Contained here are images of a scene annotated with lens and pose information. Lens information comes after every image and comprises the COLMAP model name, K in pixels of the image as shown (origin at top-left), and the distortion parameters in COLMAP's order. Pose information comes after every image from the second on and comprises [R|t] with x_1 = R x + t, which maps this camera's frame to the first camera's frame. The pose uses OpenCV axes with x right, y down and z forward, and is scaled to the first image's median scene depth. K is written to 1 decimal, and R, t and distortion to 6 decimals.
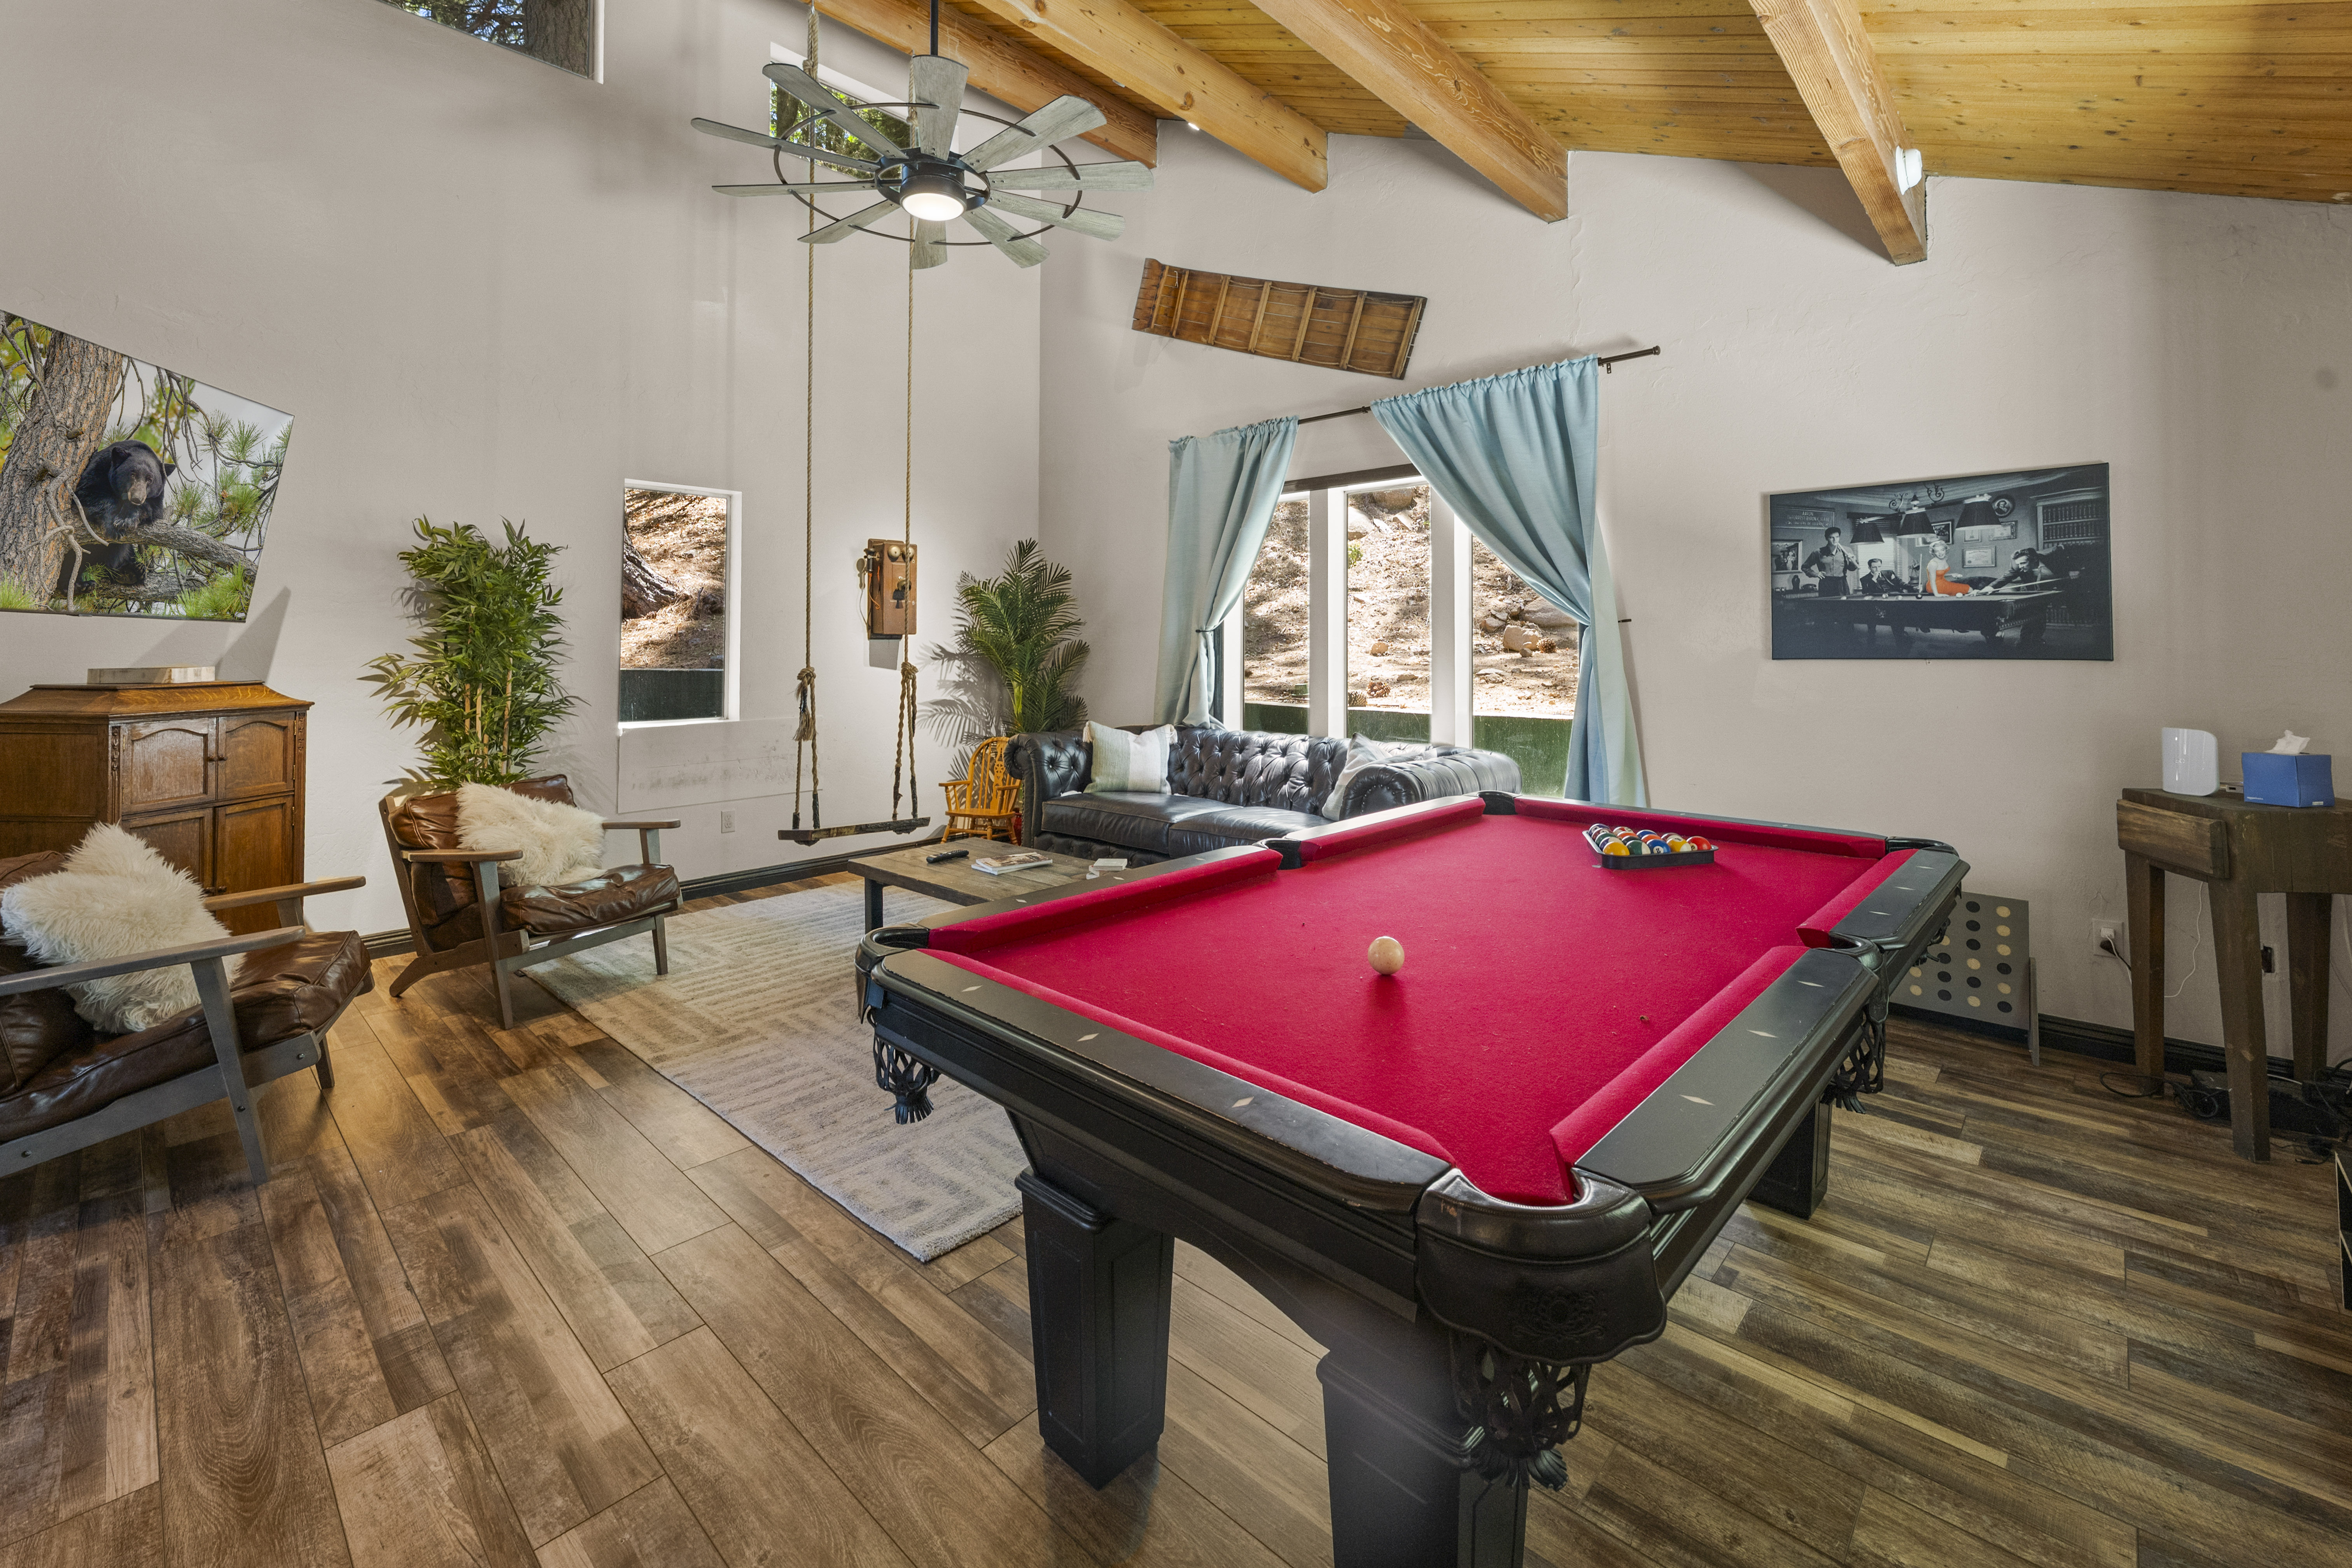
lens RADIAL K [[1011.2, 0, 1169.3], [0, 1011.2, 611.7], [0, 0, 1]] dist [-0.000567, -0.000182]
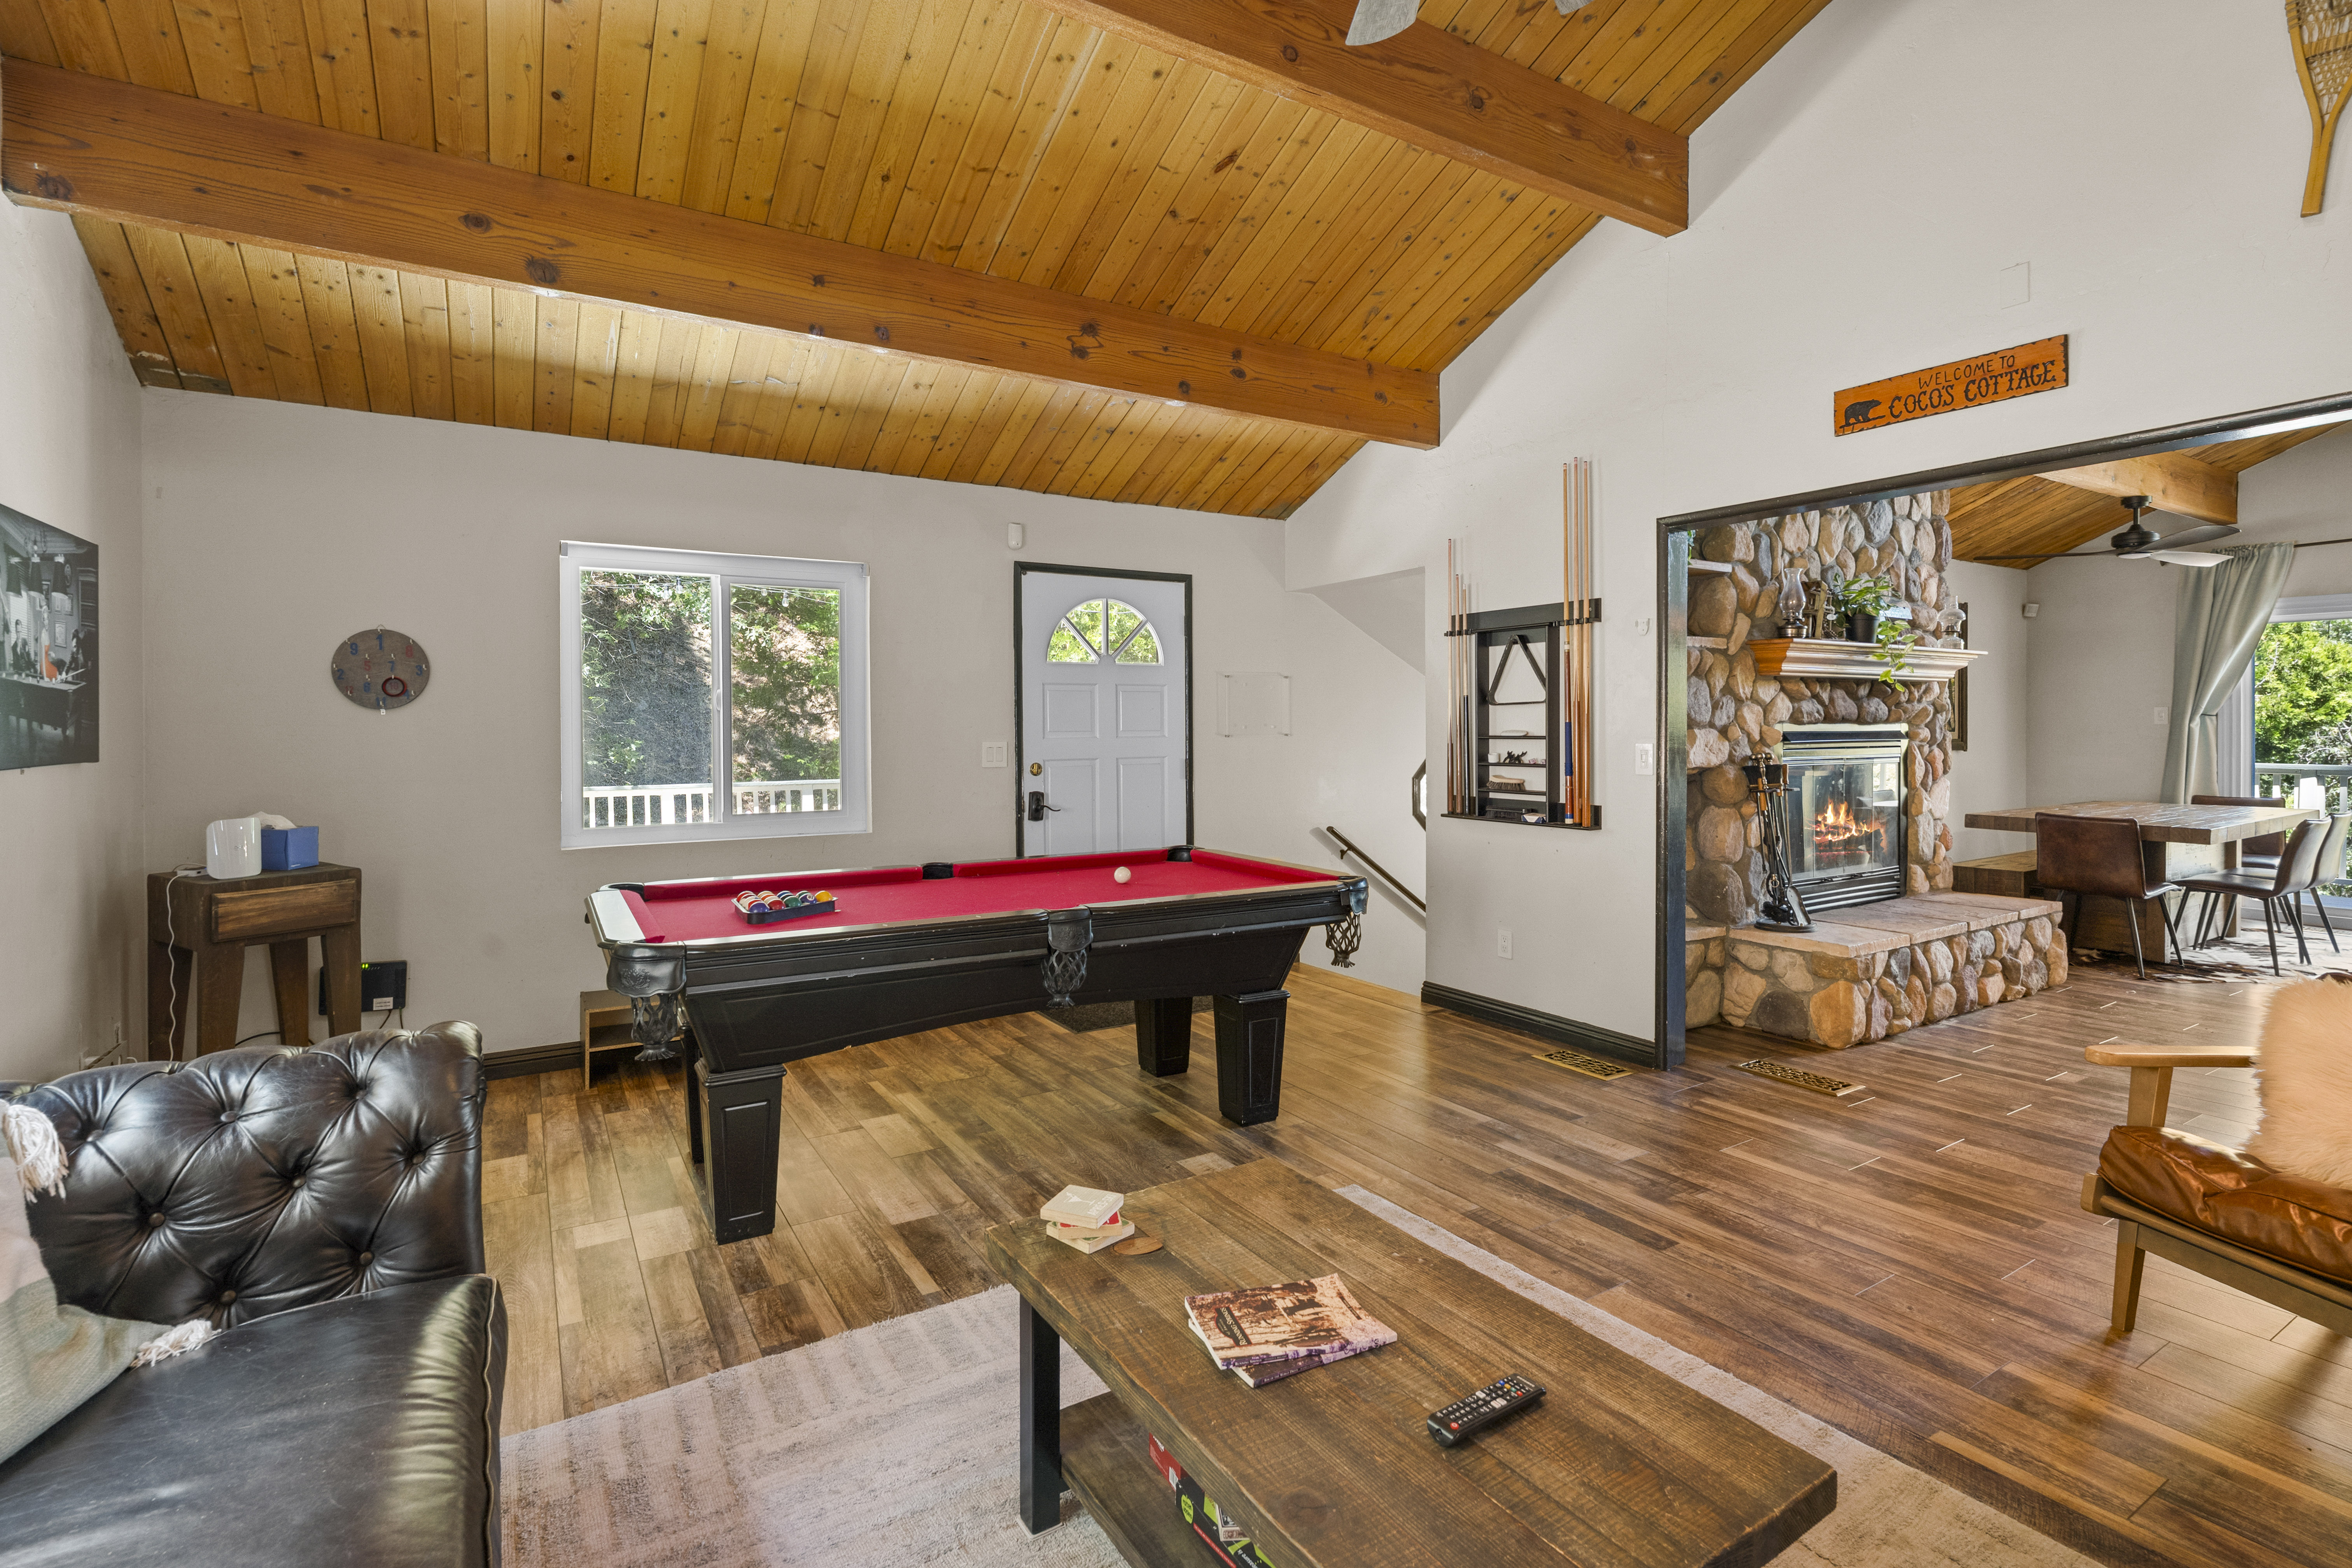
lens RADIAL K [[1091.0, 0, 1190.1], [0, 1091.0, 737.2], [0, 0, 1]] dist [-0.000804, -0.000295]
pose [[-0.969204, 0.005318, 0.246202, -0.230430], [0.000644, 0.999818, -0.019057, 0.038998], [-0.246258, -0.018312, -0.969031, 1.468102]]
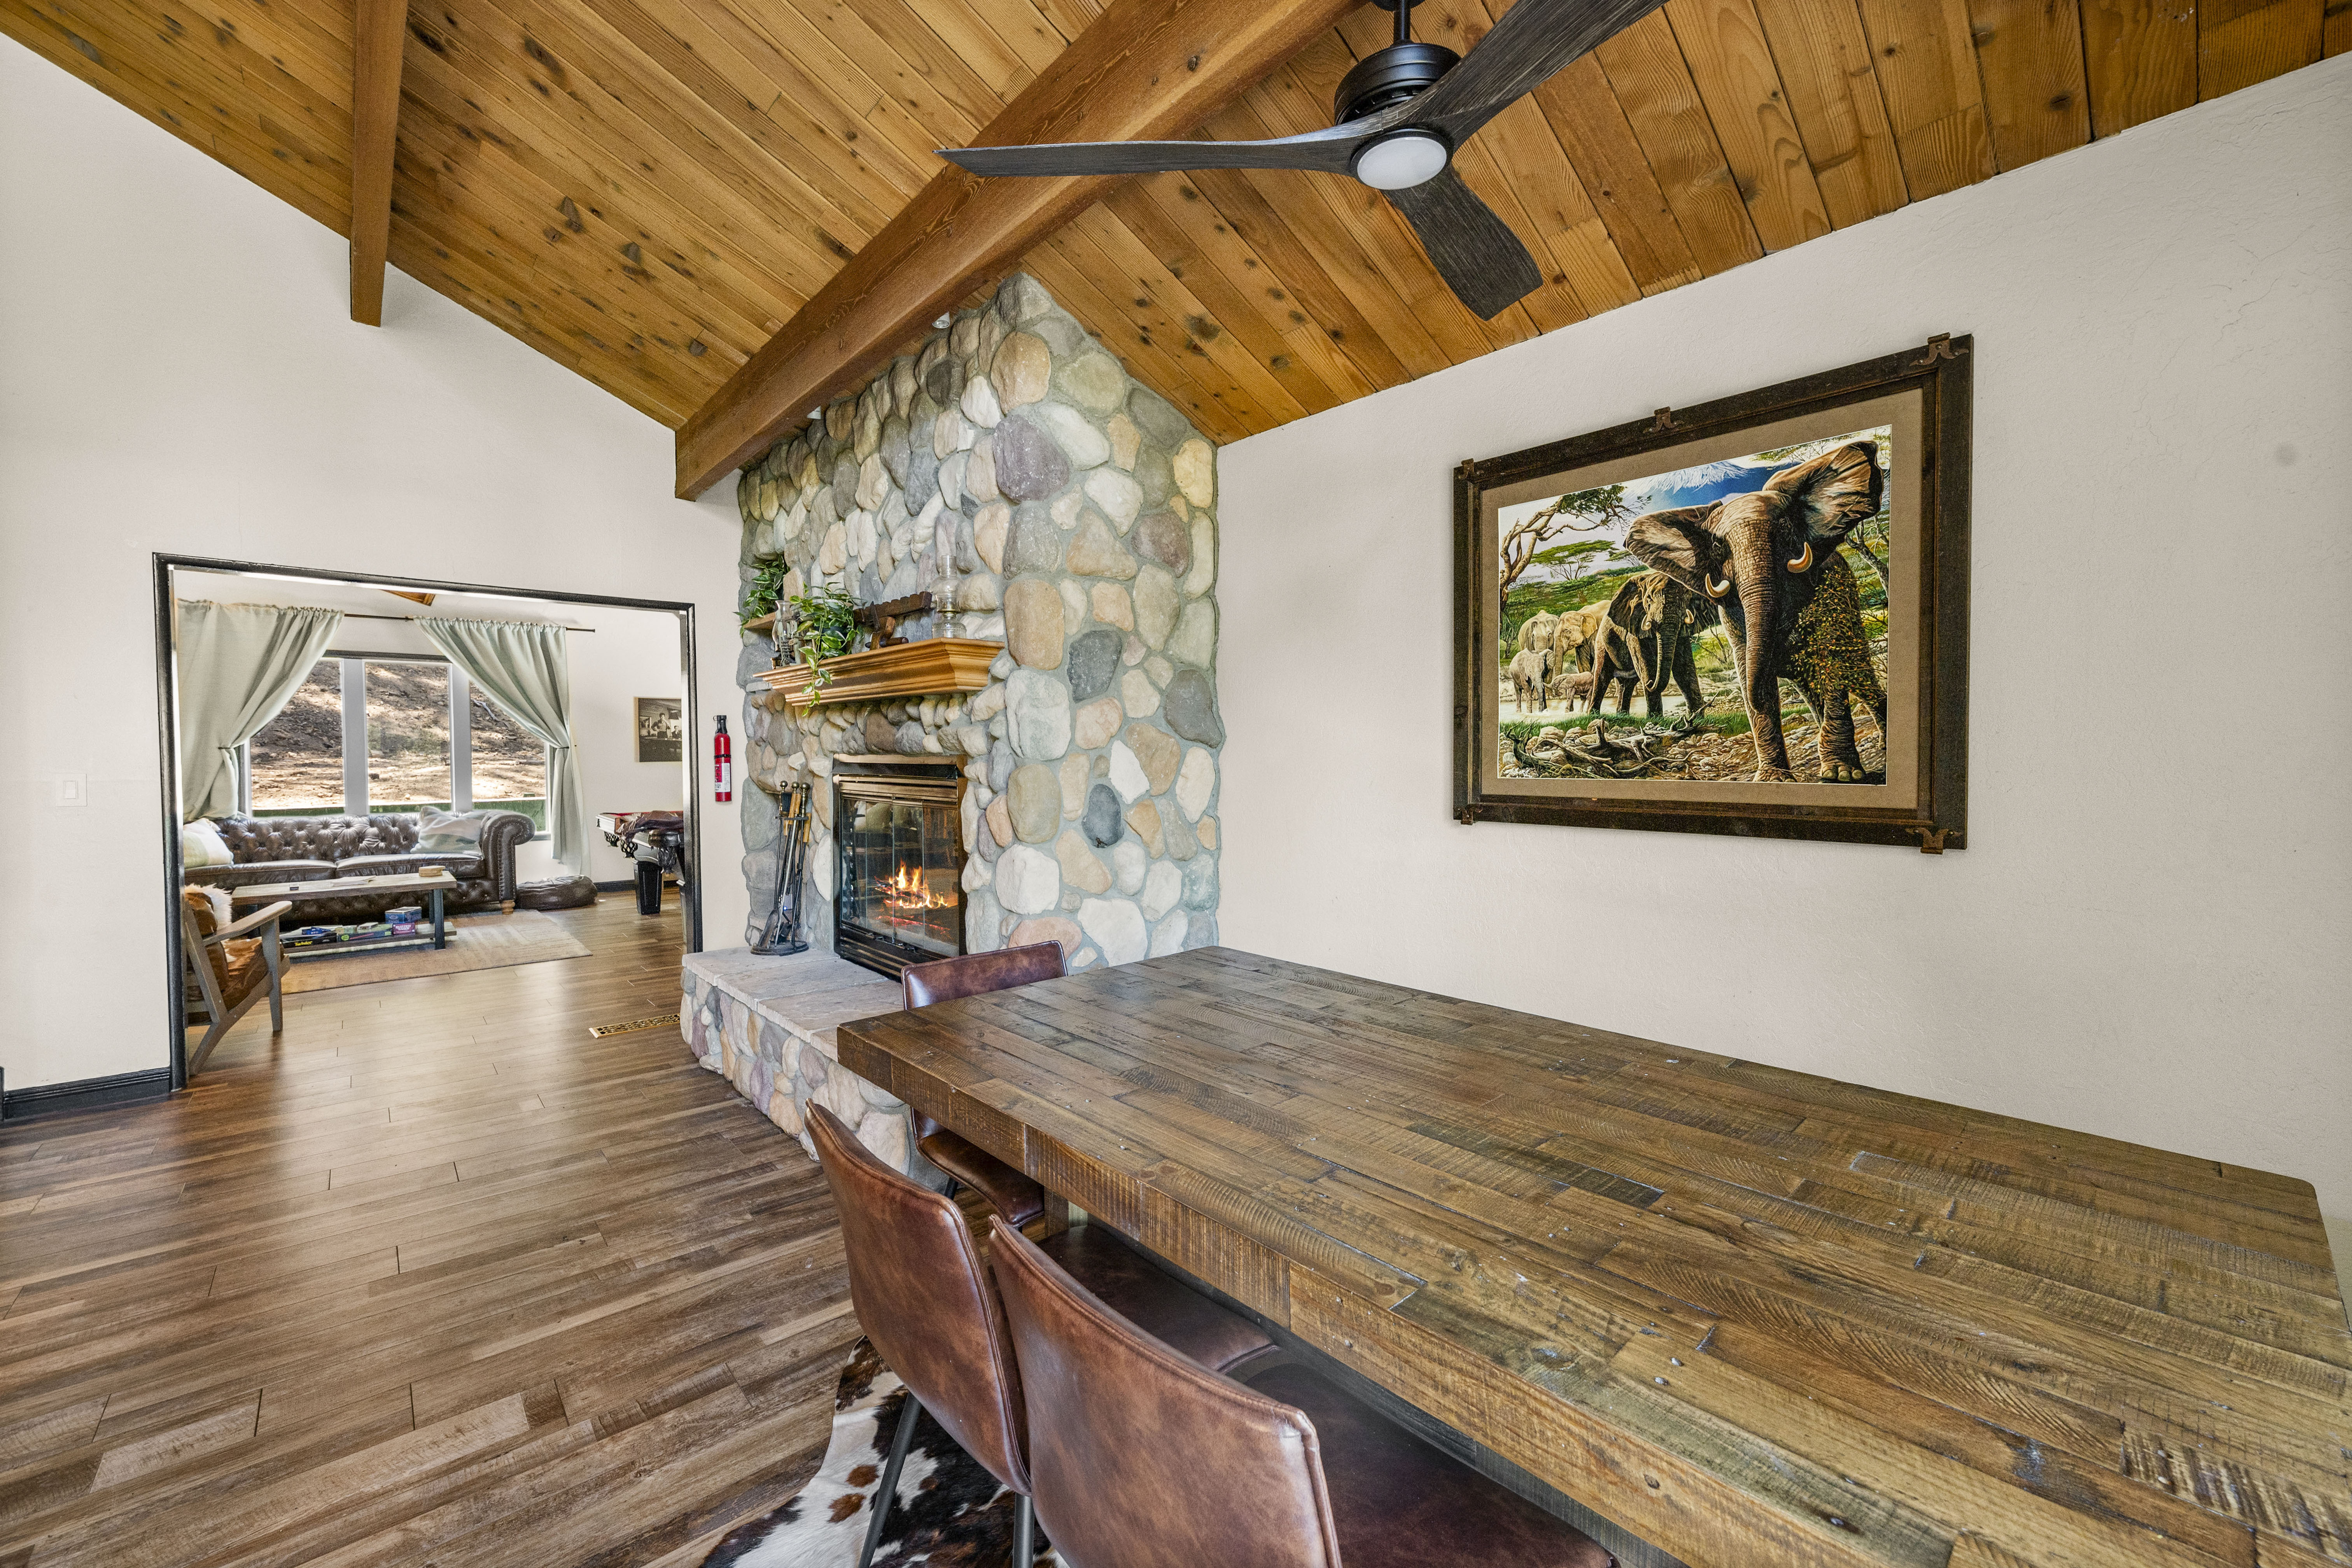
lens RADIAL K [[933.9, 0, 1177.9], [0, 933.9, 774.5], [0, 0, 1]] dist [-0.001573, -0.000528]
pose [[0.078893, -0.023396, 0.996609, -1.730767], [-0.026914, 0.999310, 0.025590, -0.019700], [-0.996520, -0.028841, 0.078209, -0.578959]]
